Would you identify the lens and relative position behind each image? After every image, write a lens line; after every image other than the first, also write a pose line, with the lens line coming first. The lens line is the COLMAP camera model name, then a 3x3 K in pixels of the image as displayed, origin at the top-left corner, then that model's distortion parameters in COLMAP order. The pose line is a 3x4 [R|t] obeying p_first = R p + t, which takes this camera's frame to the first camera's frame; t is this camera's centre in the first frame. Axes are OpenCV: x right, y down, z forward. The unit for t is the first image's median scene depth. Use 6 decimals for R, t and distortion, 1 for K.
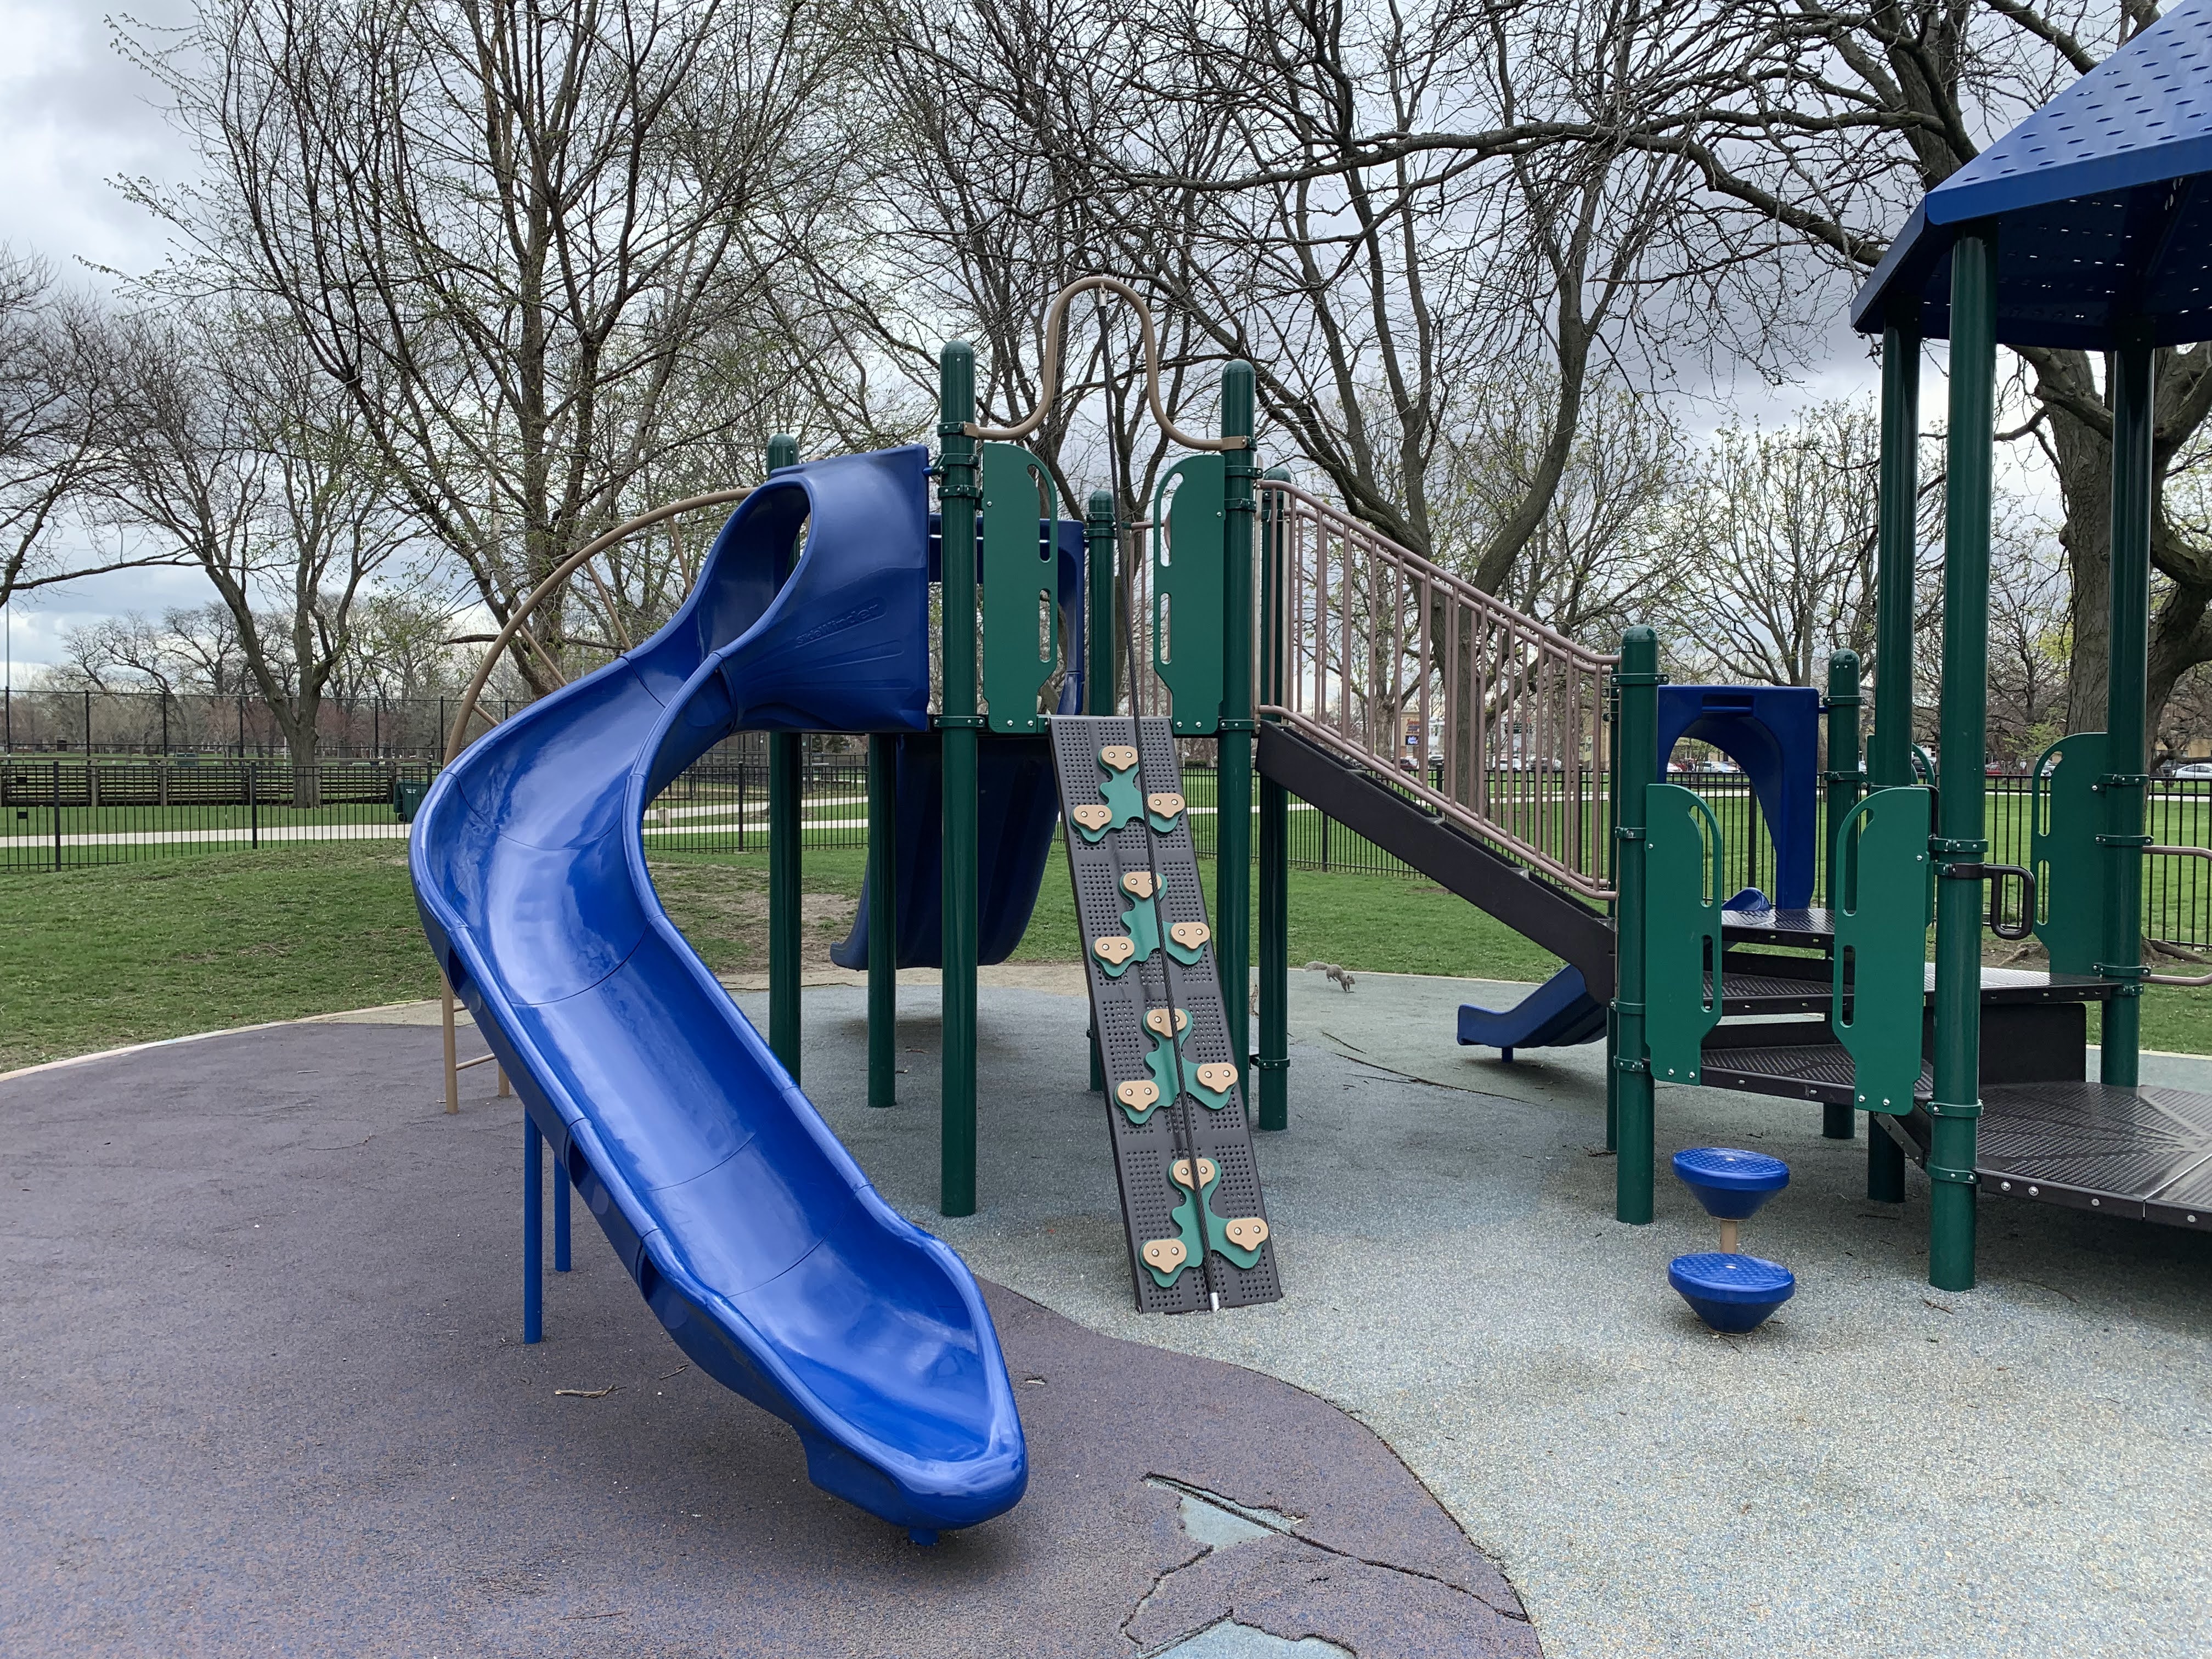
lens RADIAL K [[1694.2, 0, 1110.6], [0, 1694.2, 823.2], [0, 0, 1]] dist [0.021611, -0.016179]
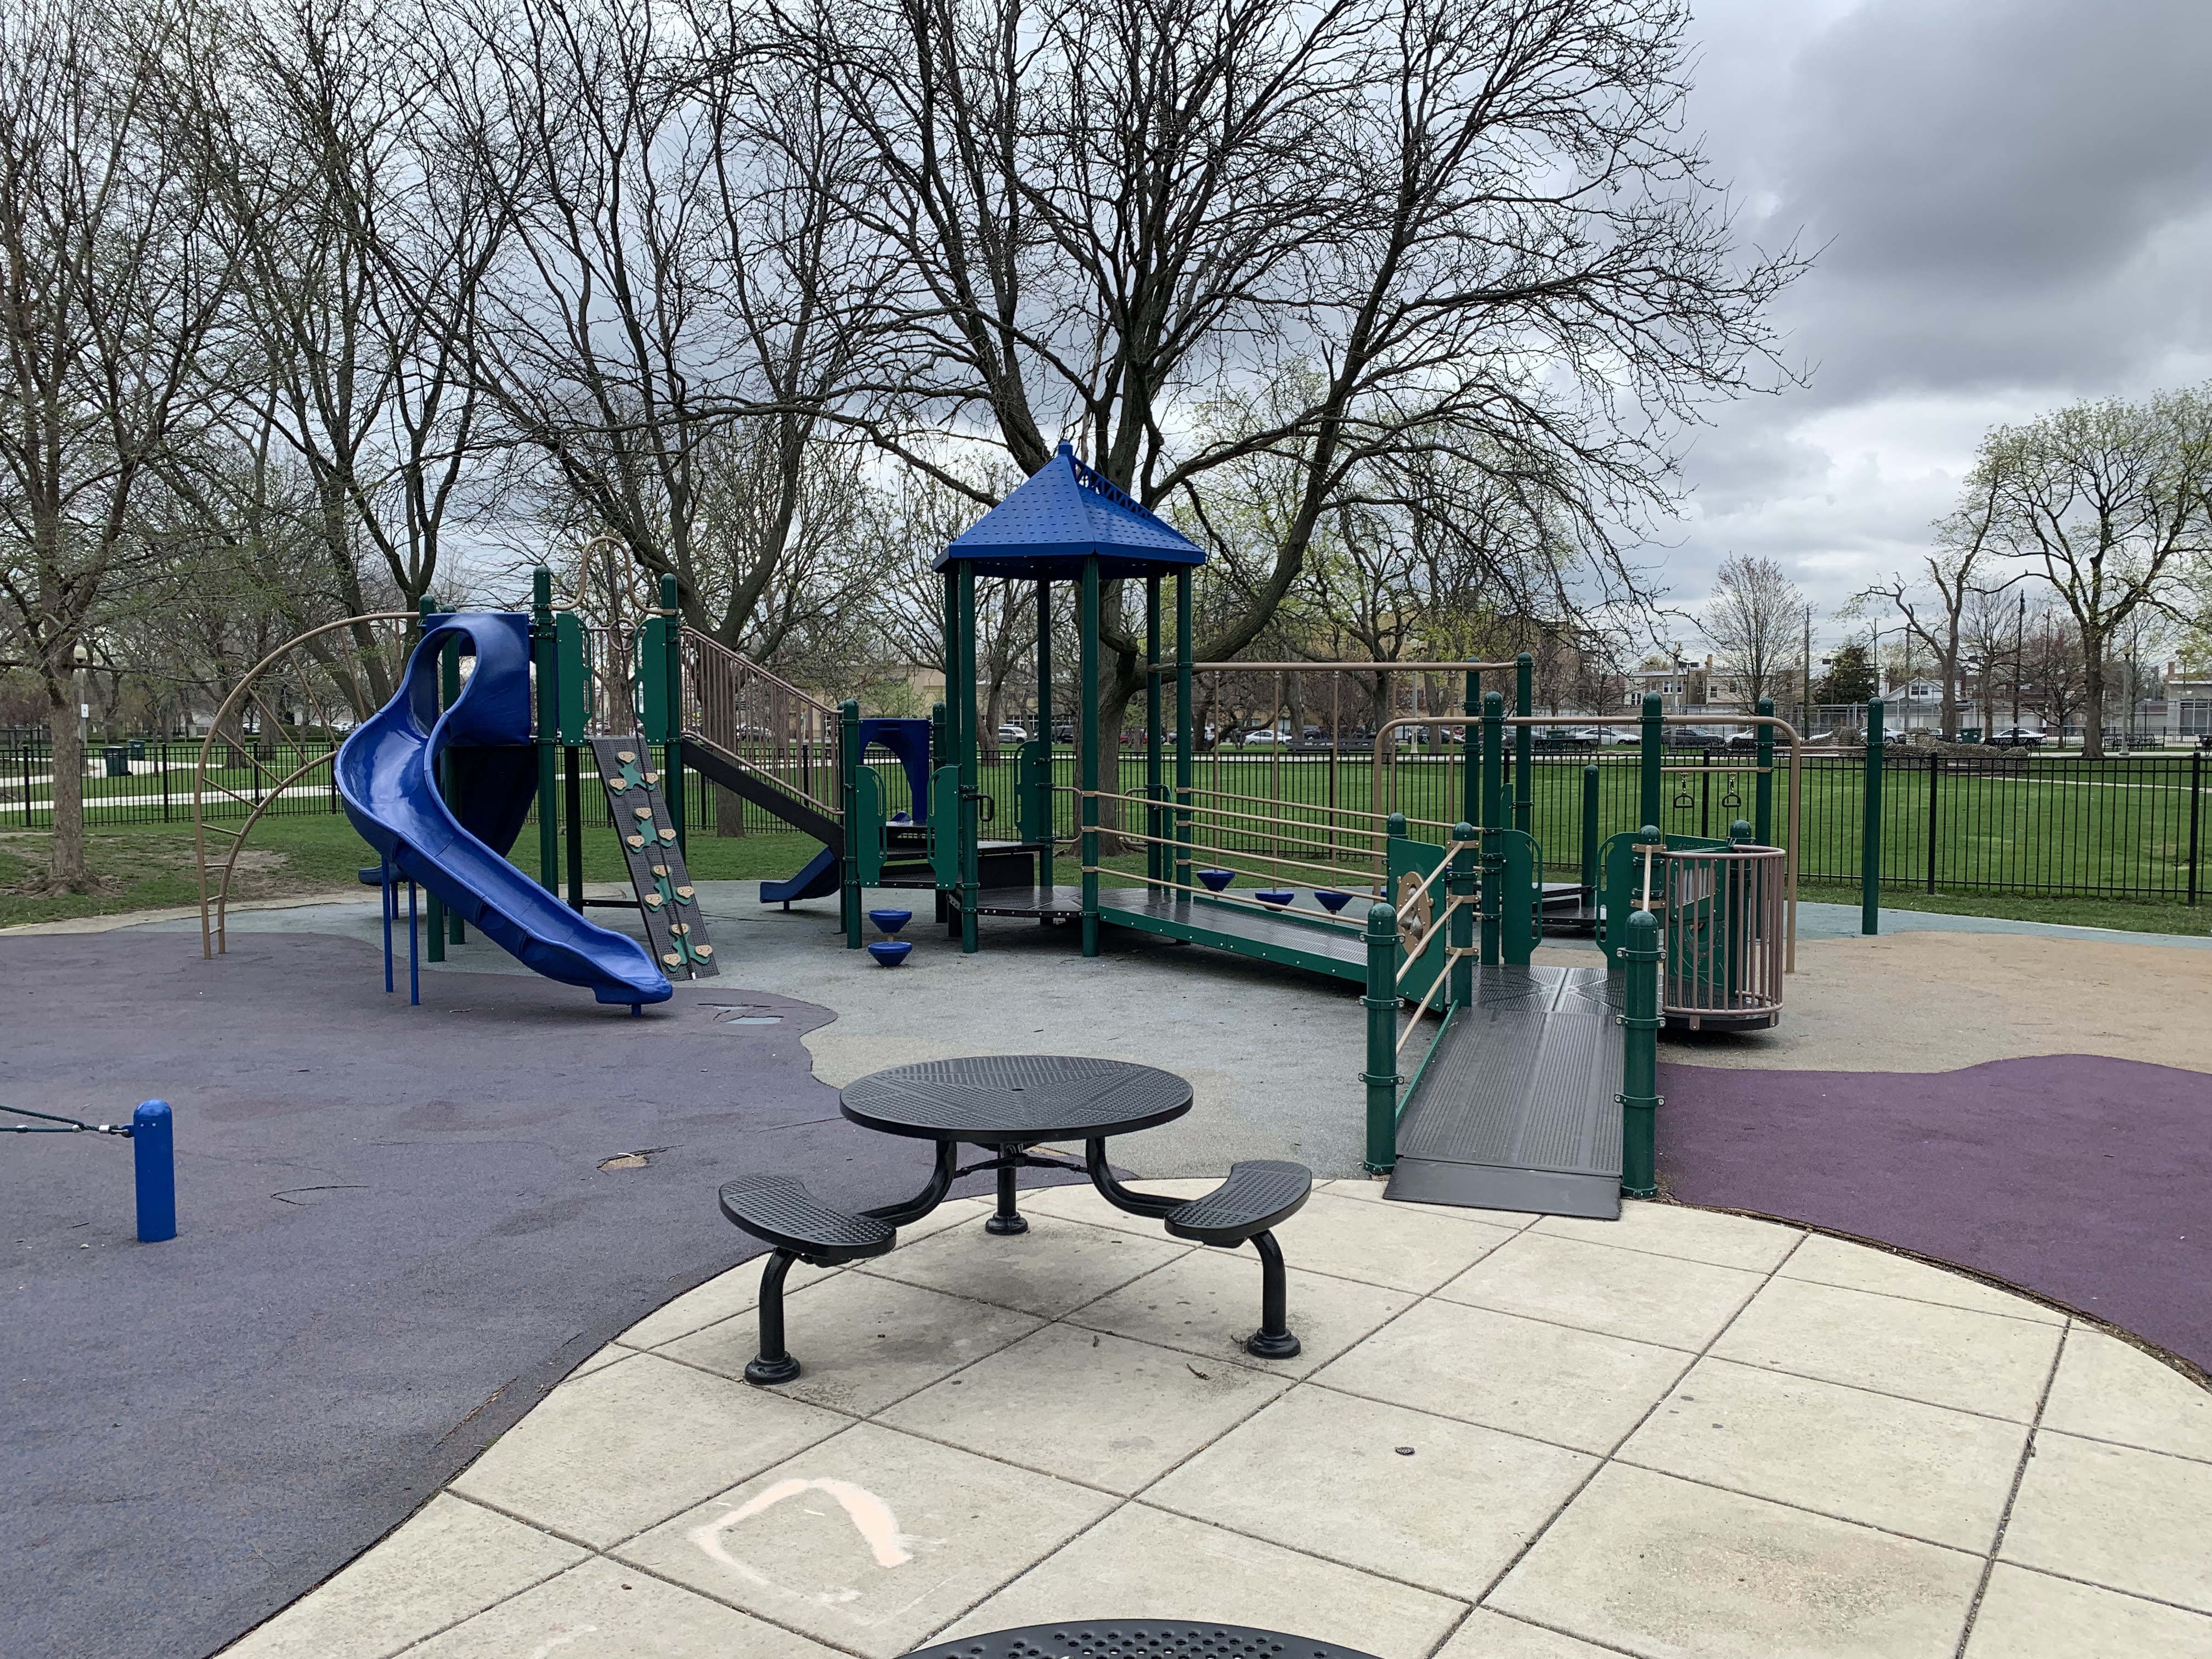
lens RADIAL K [[1694.2, 0, 1108.1], [0, 1694.2, 826.0], [0, 0, 1]] dist [0.021611, -0.016179]
pose [[0.896858, -0.034594, 0.440963, -0.381933], [0.025219, 0.999314, 0.027106, 0.006261], [-0.441599, -0.013189, 0.897116, -1.185171]]
